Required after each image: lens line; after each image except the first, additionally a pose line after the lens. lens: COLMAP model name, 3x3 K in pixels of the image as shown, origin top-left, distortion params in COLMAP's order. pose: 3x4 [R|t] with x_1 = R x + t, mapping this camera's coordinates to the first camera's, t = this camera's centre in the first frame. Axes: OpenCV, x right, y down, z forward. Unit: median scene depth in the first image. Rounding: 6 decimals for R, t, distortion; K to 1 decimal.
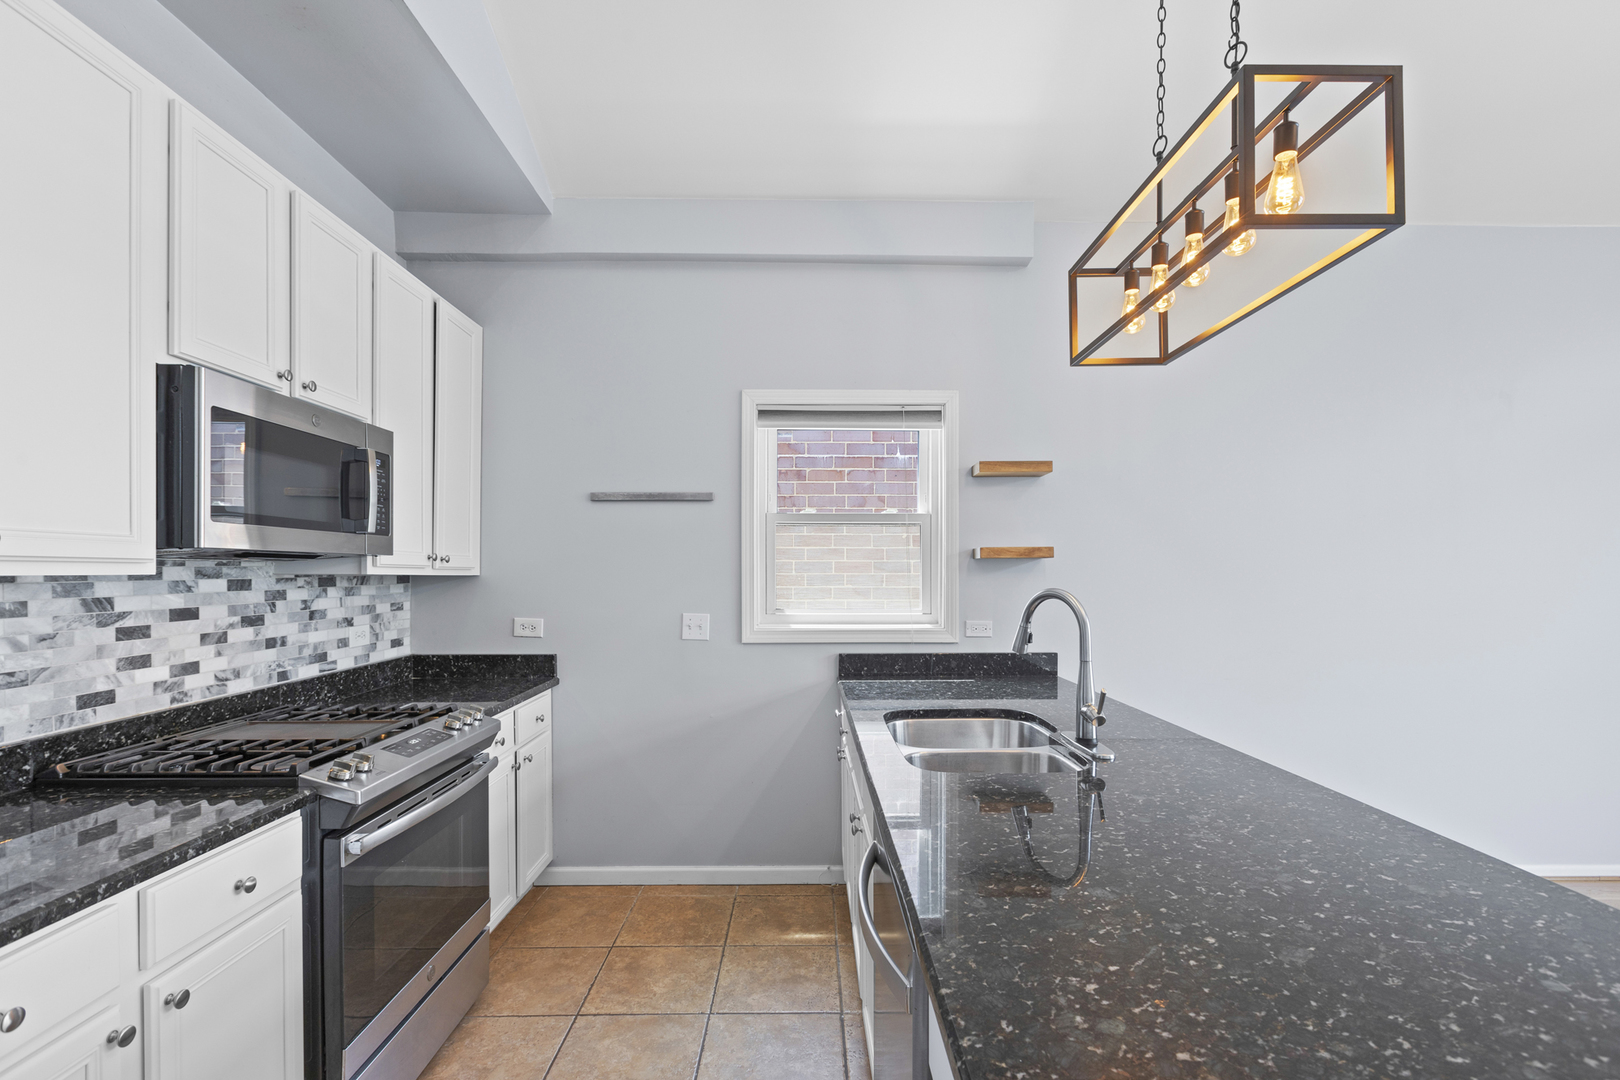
lens RADIAL K [[731.3, 0, 815.4], [0, 731.3, 581.0], [0, 0, 1]] dist [-0.000532, -0.000114]
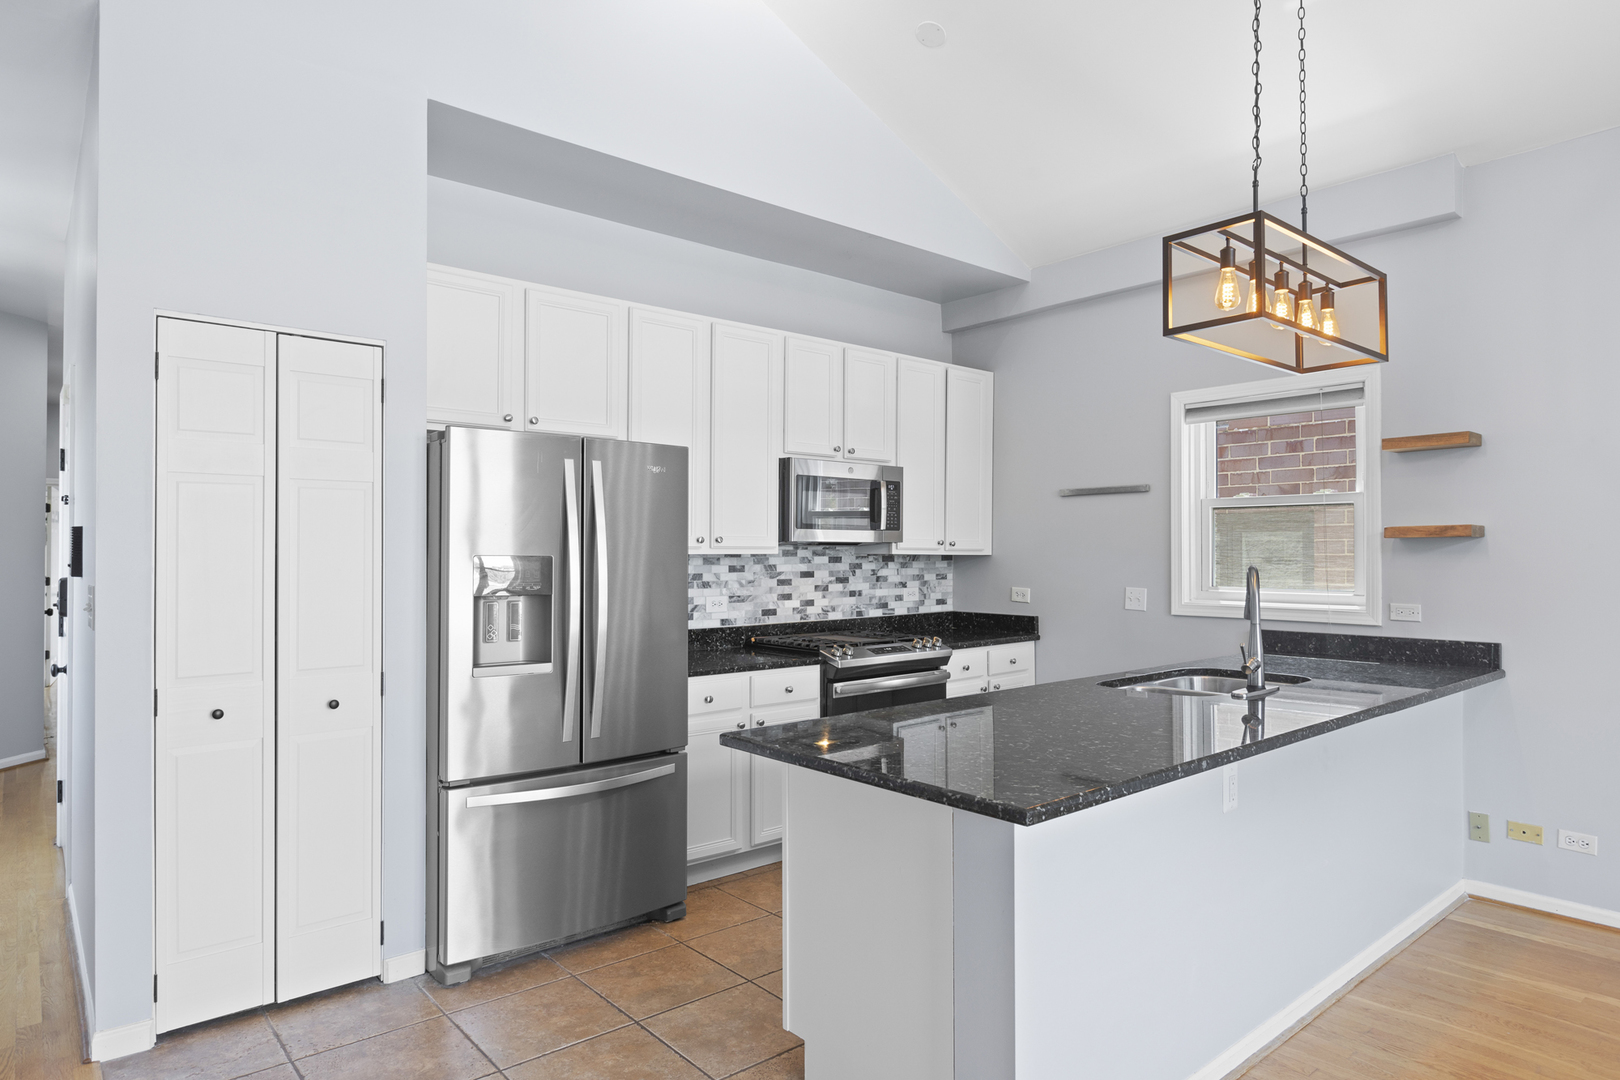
lens RADIAL K [[953.6, 0, 822.1], [0, 953.6, 540.7], [0, 0, 1]] dist [-0.007721, -0.001453]
pose [[0.638291, -0.009778, -0.769733, 0.951843], [-0.008944, 0.999758, -0.020117, 0.005793], [0.769743, 0.019725, 0.638049, -0.499989]]
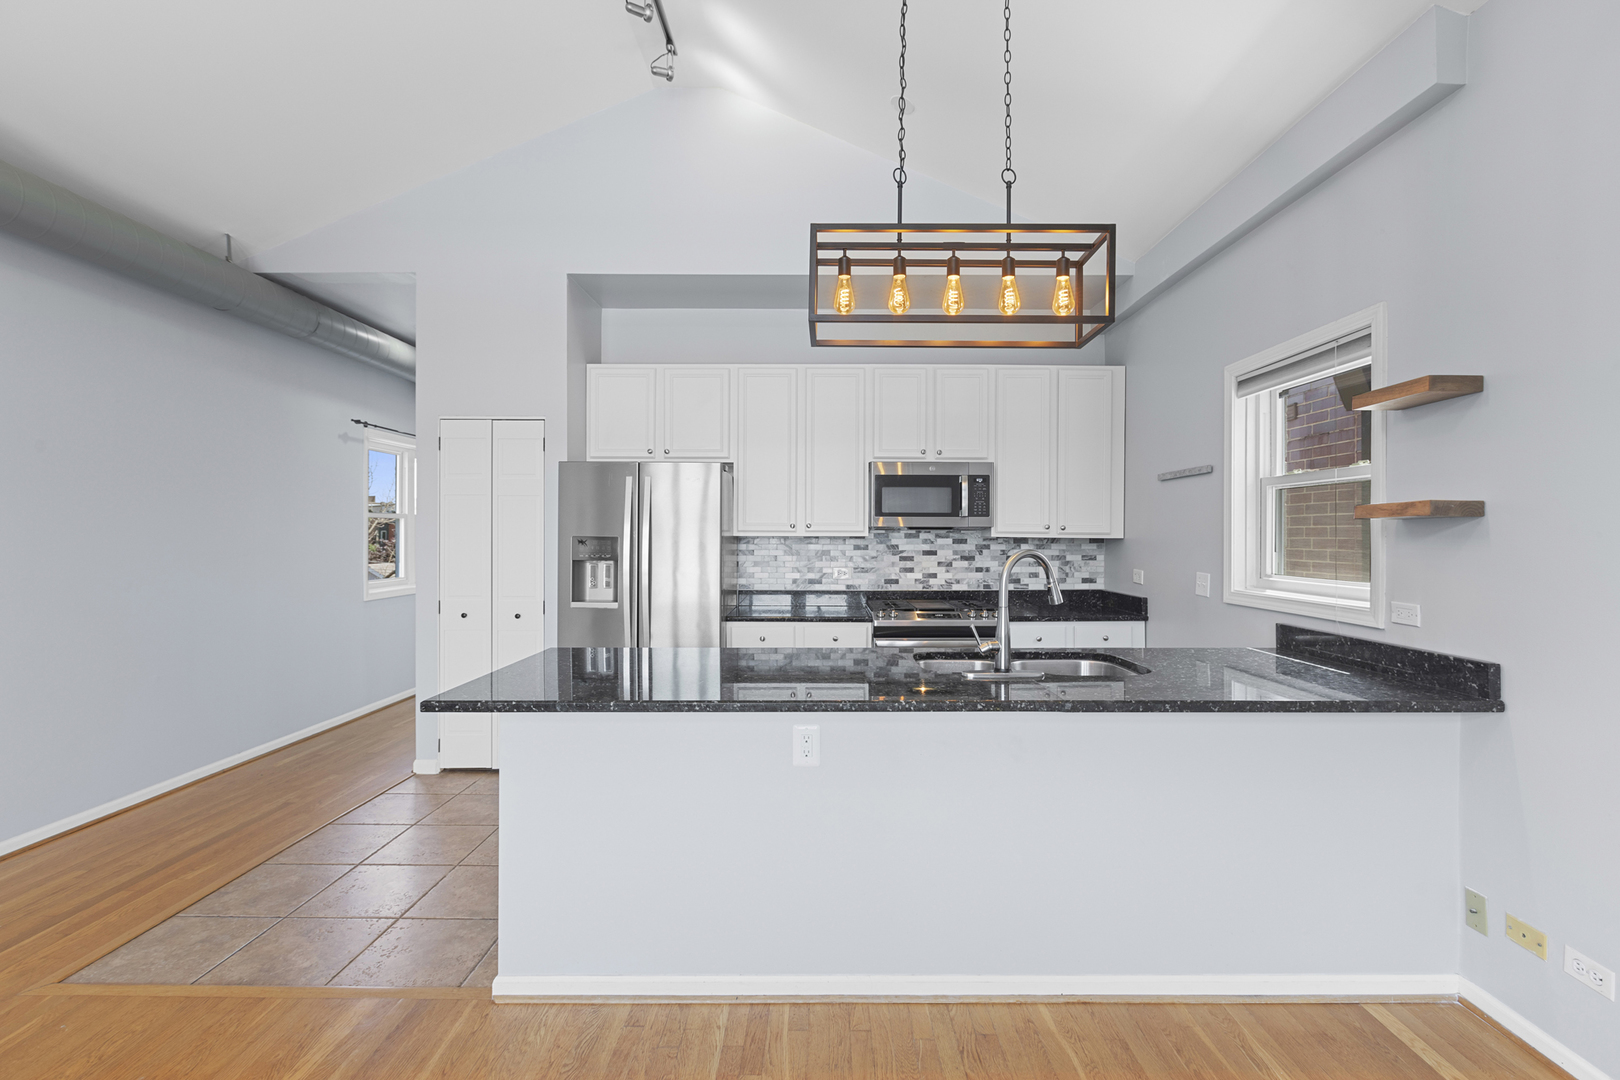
lens RADIAL K [[731.3, 0, 815.1], [0, 731.3, 531.1], [0, 0, 1]] dist [-0.000532, -0.000114]
pose [[-0.023453, -0.005144, -0.999712, 1.348738], [-0.014482, 0.999884, -0.004805, -0.007846], [0.999620, 0.014365, -0.023525, 0.583862]]
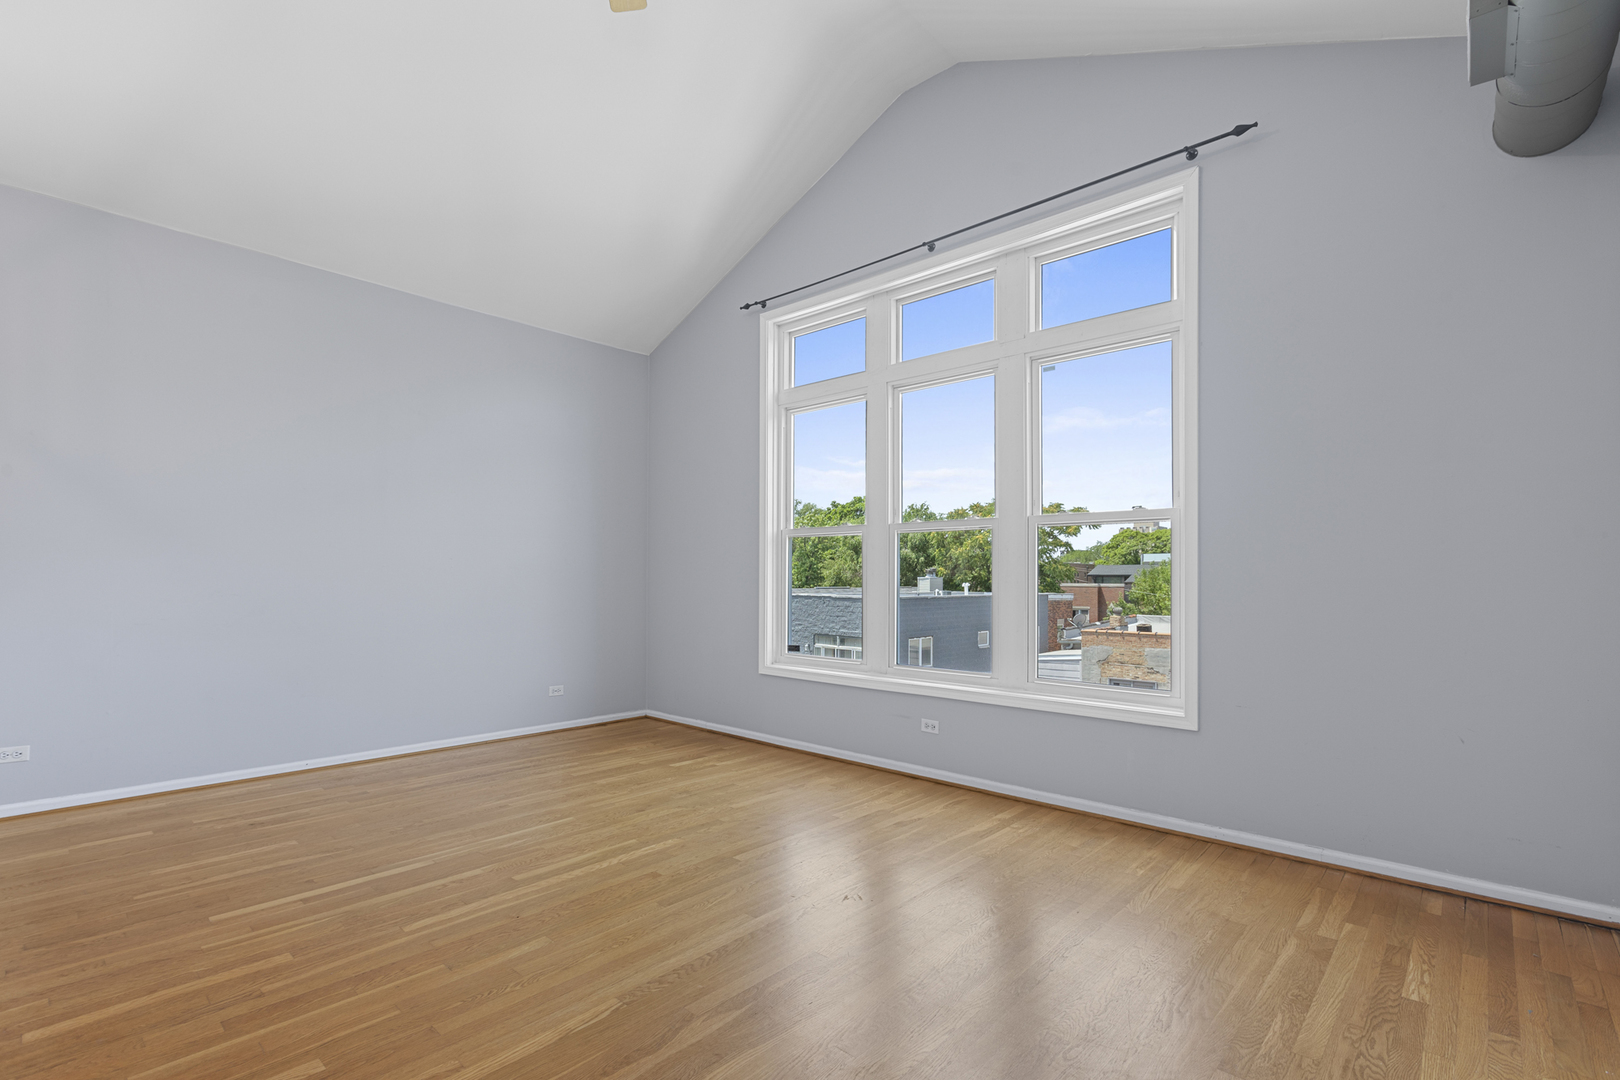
lens RADIAL K [[731.3, 0, 799.4], [0, 731.3, 575.7], [0, 0, 1]] dist [-0.000532, -0.000114]
pose [[0.689526, 0.007377, 0.724223, 0.576373], [0.004555, 0.999884, -0.014521, 0.117614], [-0.724247, 0.013312, 0.689413, -0.735630]]
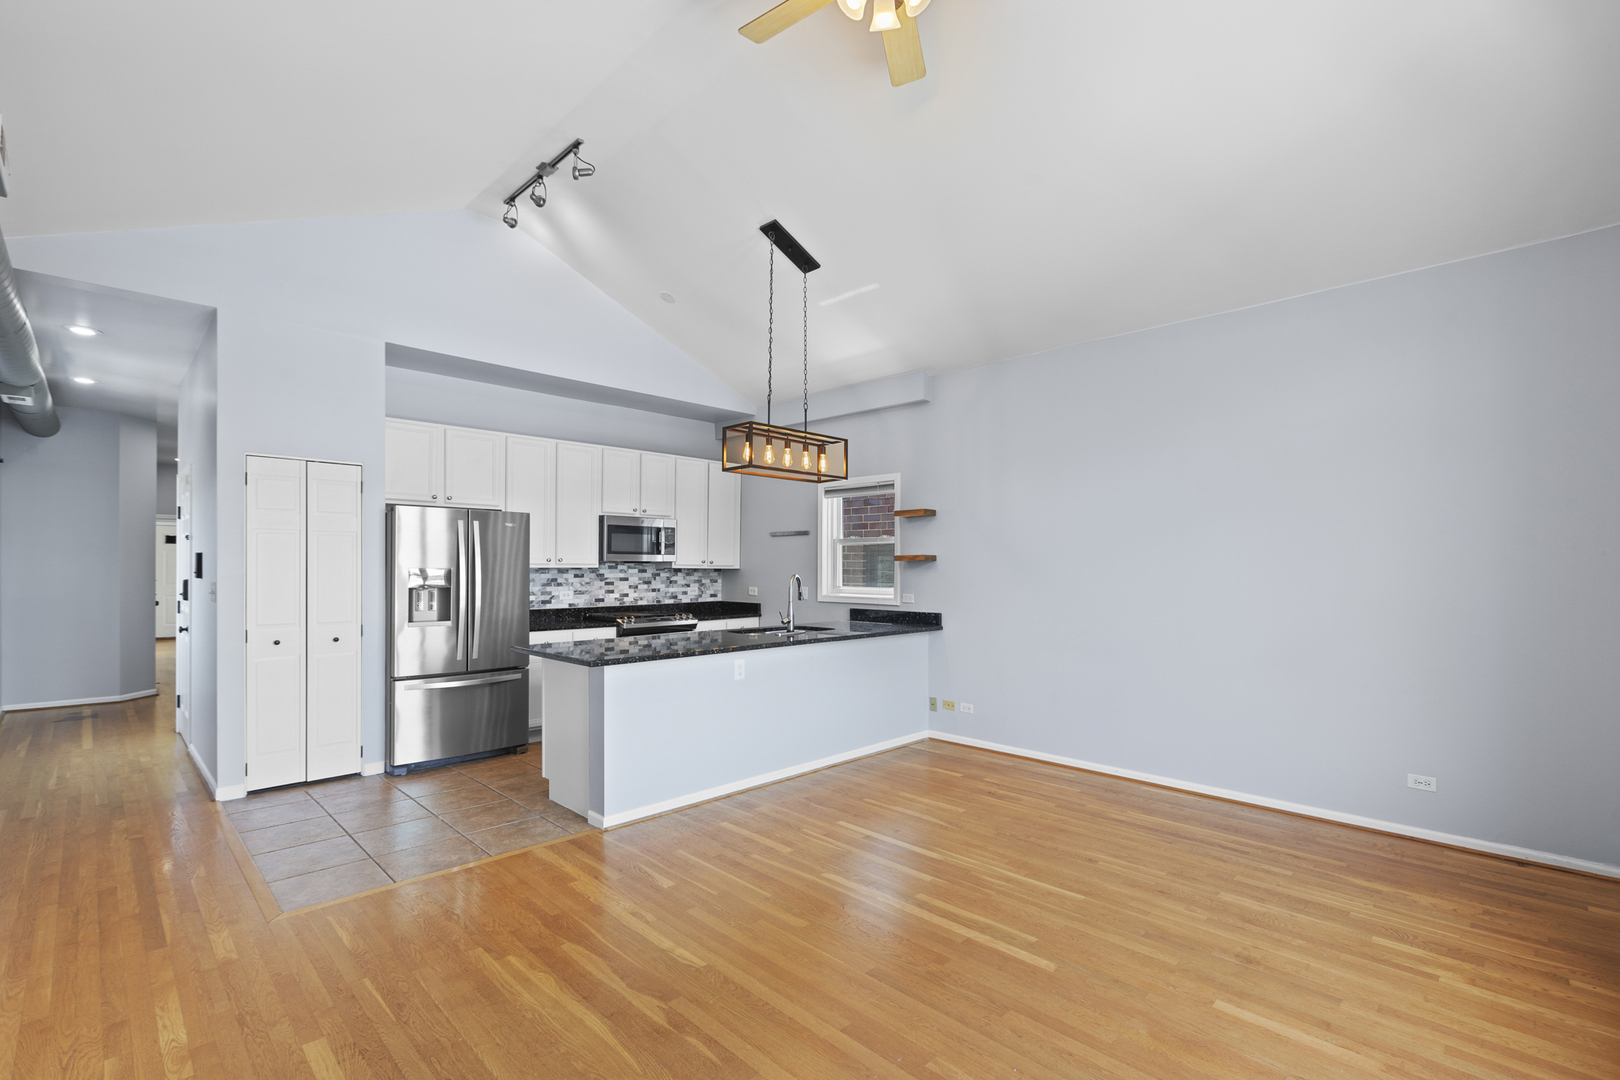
lens RADIAL K [[731.3, 0, 820.8], [0, 731.3, 566.4], [0, 0, 1]] dist [-0.000532, -0.000114]
pose [[0.700076, 0.002449, -0.714064, 1.940710], [-0.012300, 0.999887, -0.008629, 0.002847], [0.713962, 0.014823, 0.700027, -0.649771]]
